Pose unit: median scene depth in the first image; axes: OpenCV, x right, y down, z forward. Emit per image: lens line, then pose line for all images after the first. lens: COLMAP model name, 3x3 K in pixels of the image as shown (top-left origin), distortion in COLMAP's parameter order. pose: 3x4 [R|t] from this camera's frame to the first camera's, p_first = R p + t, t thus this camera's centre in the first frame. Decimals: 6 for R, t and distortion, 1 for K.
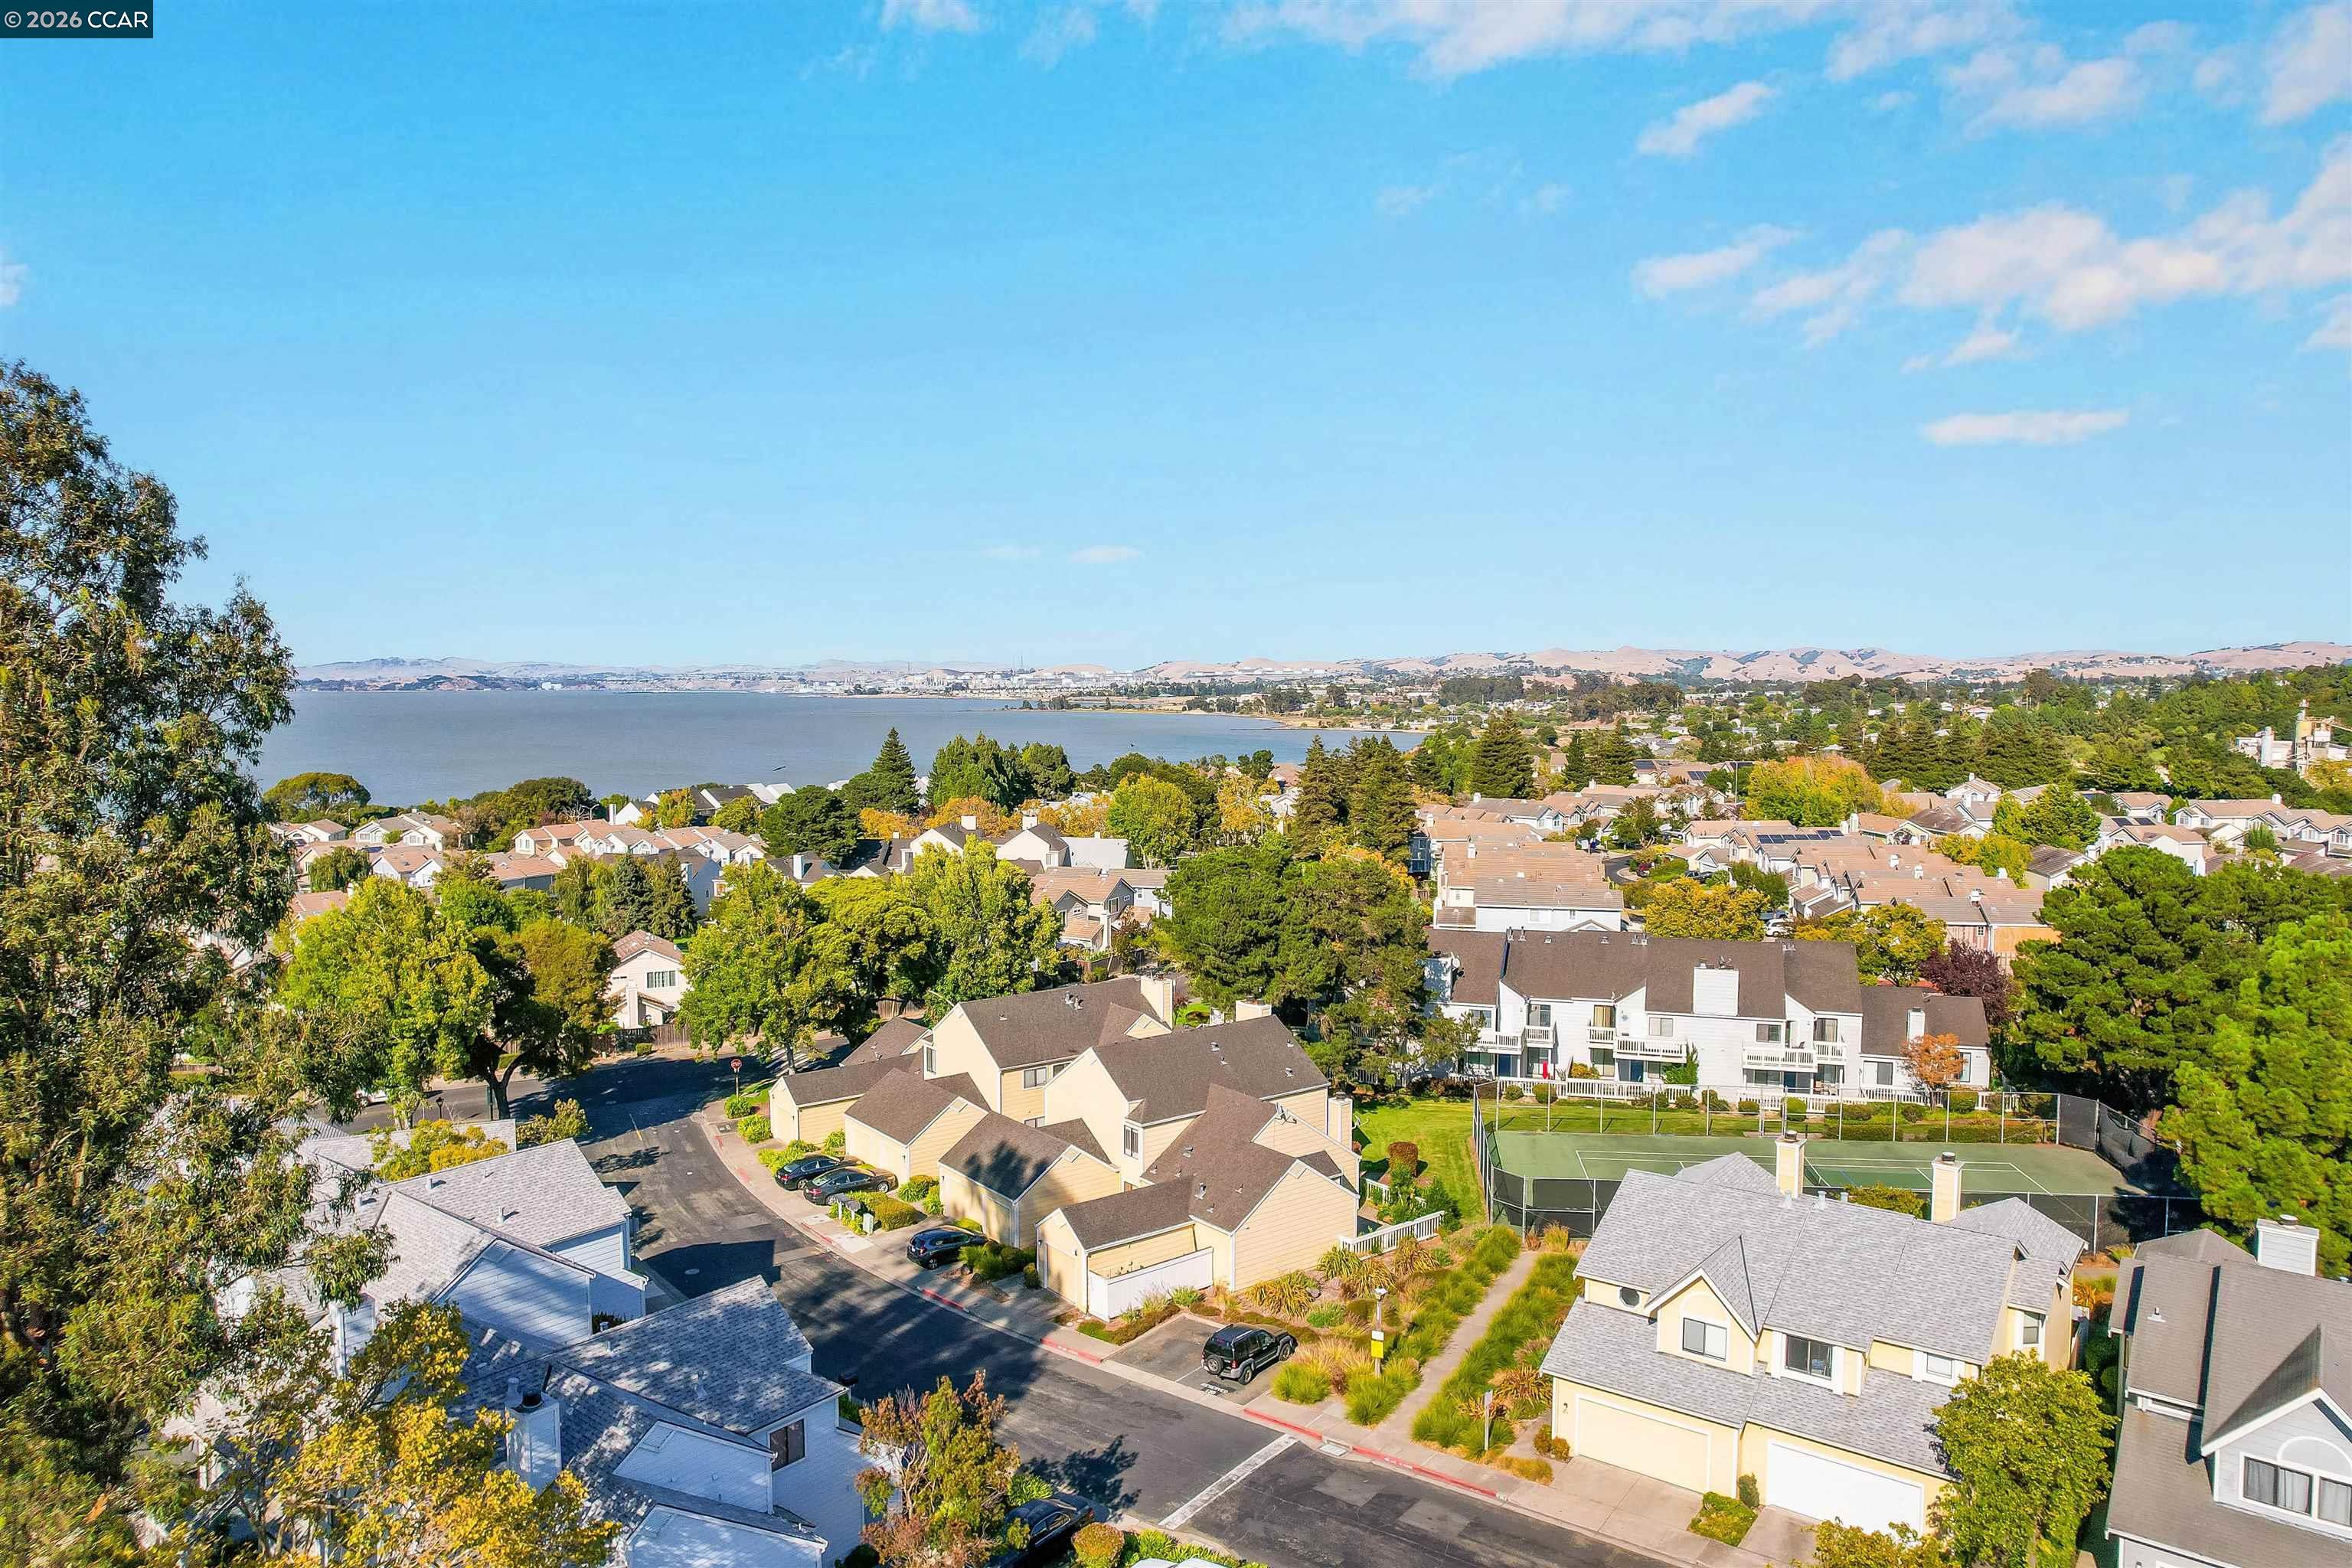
lens RADIAL K [[1520.6, 0, 1192.4], [0, 1520.6, 783.3], [0, 0, 1]] dist [-0.086956, 0.075680]
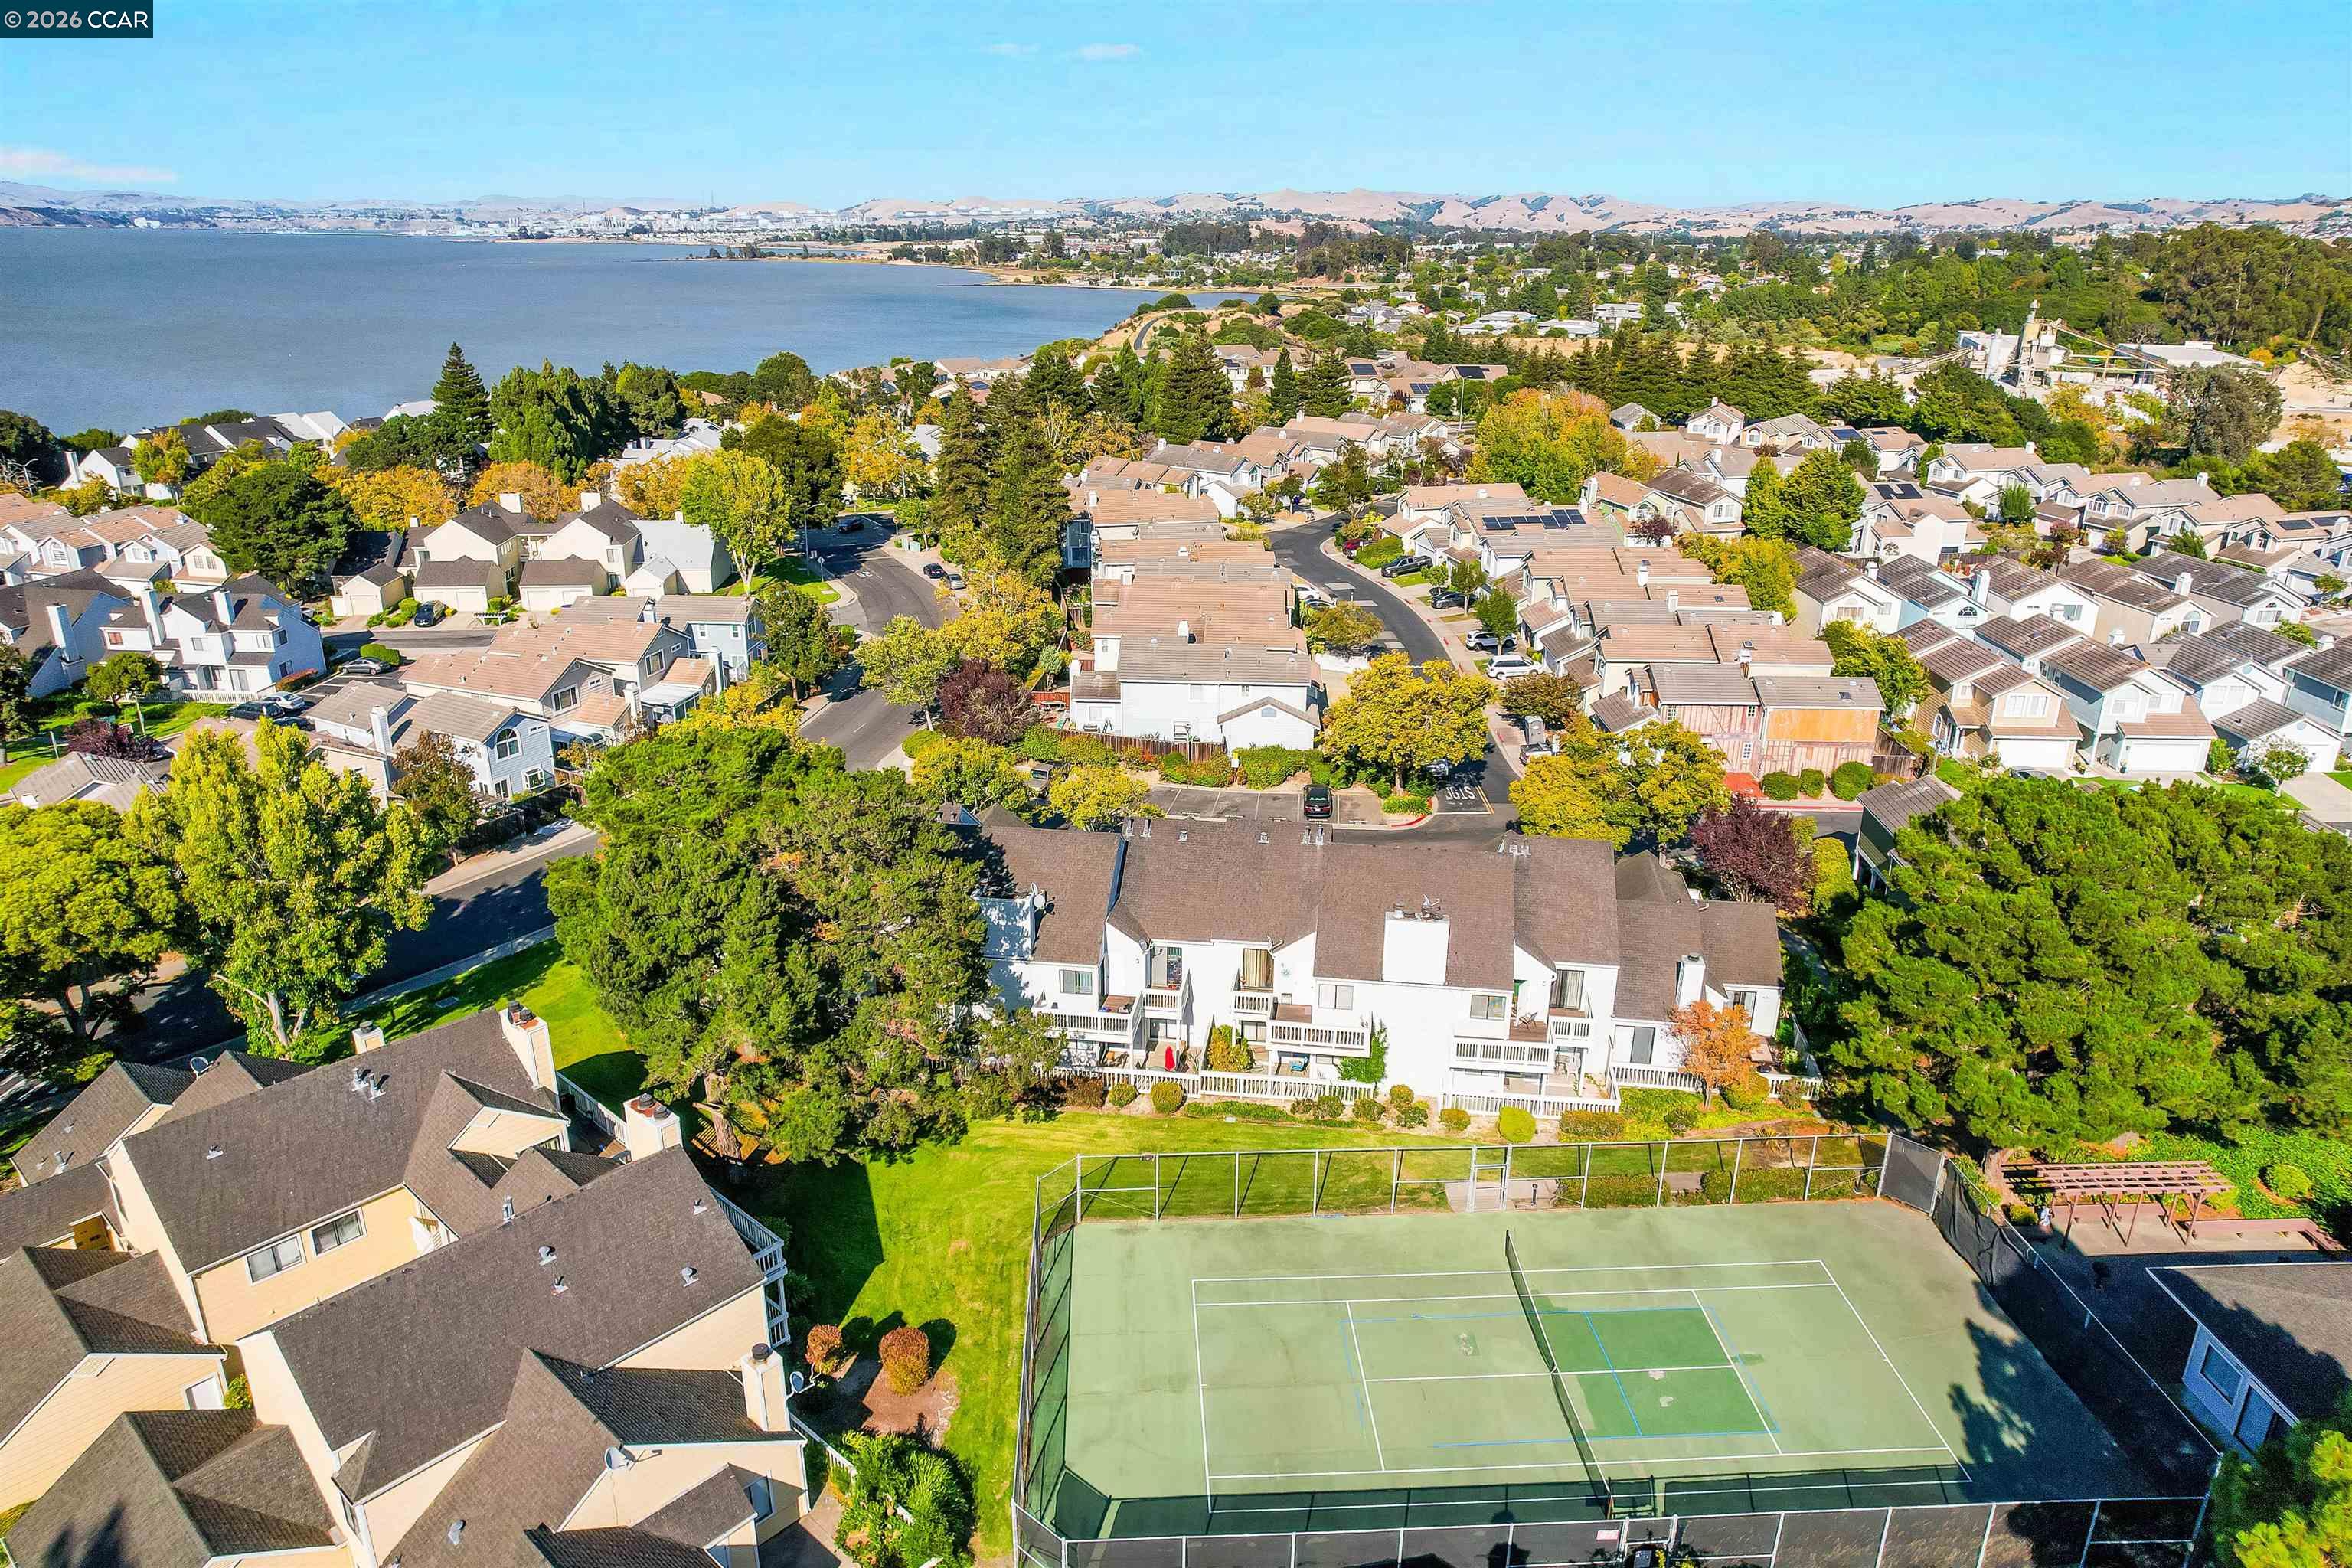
lens RADIAL K [[1550.5, 0, 1176.0], [0, 1550.5, 784.0], [0, 0, 1]] dist [-0.084462, 0.081103]
pose [[0.985675, -0.044912, 0.162564, 0.133283], [-0.001820, 0.961001, 0.276538, -0.126570], [-0.168644, -0.272873, 0.947153, 0.384071]]
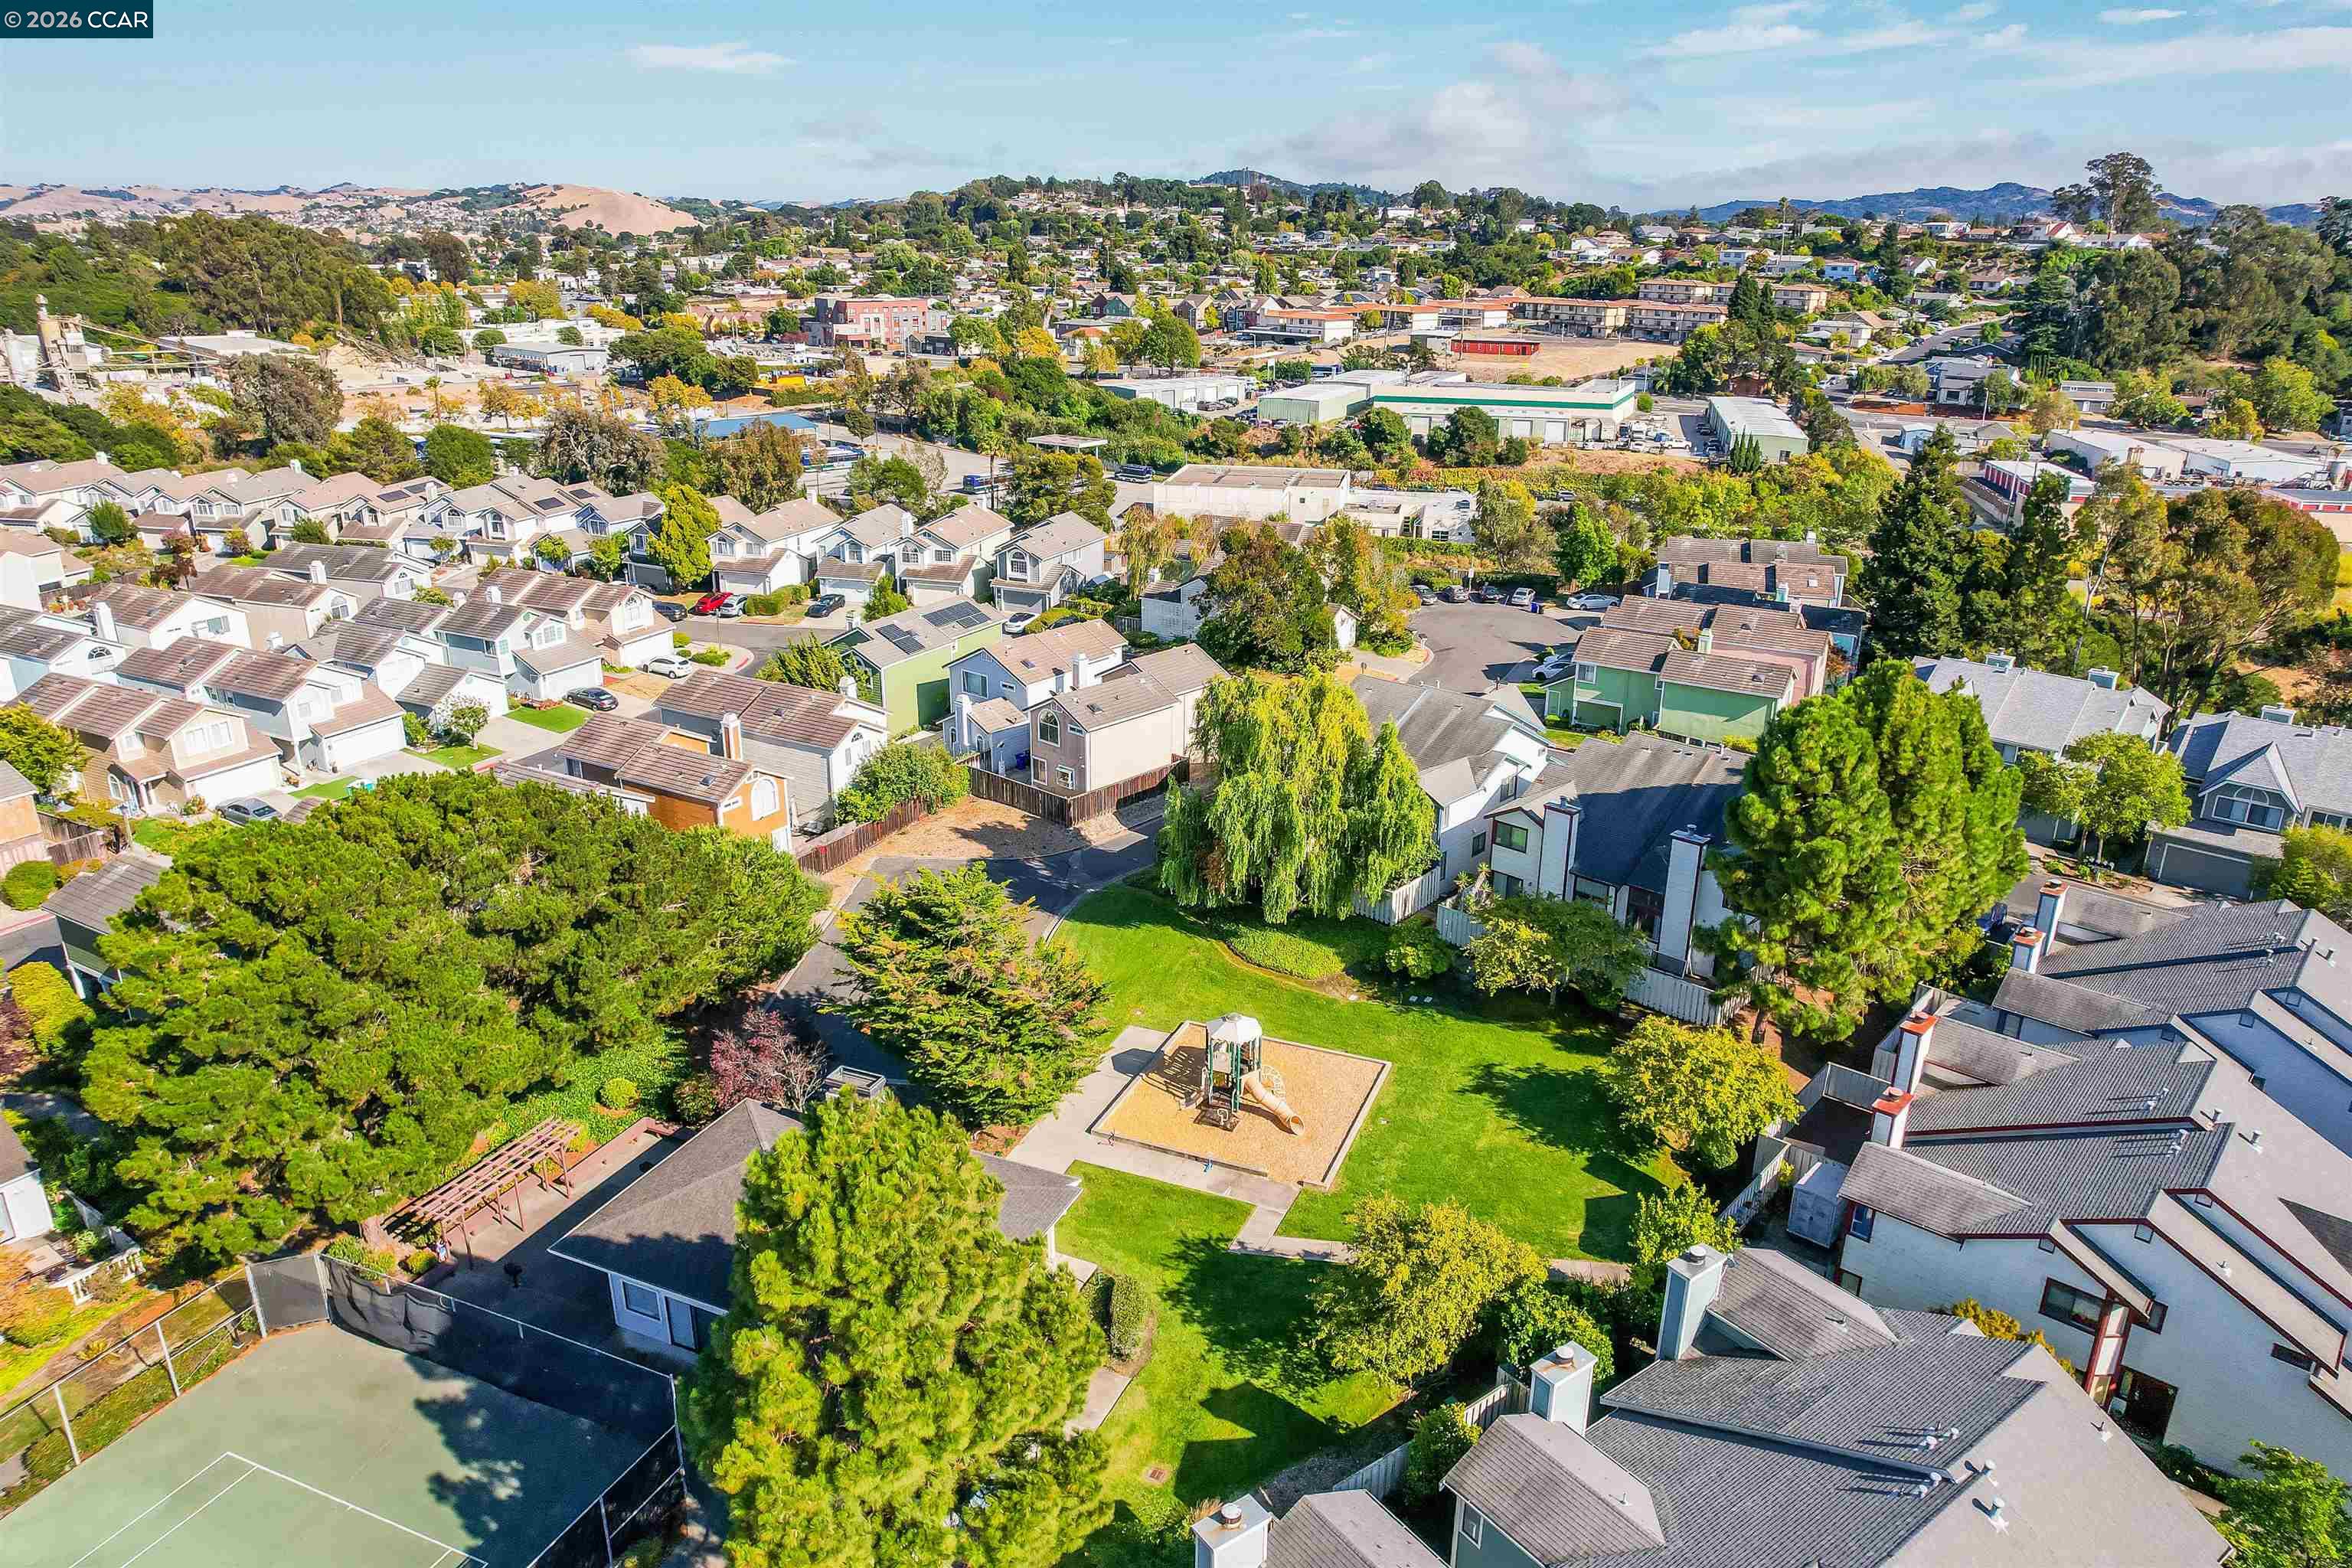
lens RADIAL K [[1573.2, 0, 1241.5], [0, 1573.2, 771.2], [0, 0, 1]] dist [-0.097674, 0.084348]
pose [[0.262227, -0.309475, 0.914036, 0.168600], [0.055832, 0.950460, 0.305790, -0.128094], [-0.963390, -0.029154, 0.266515, 0.409326]]
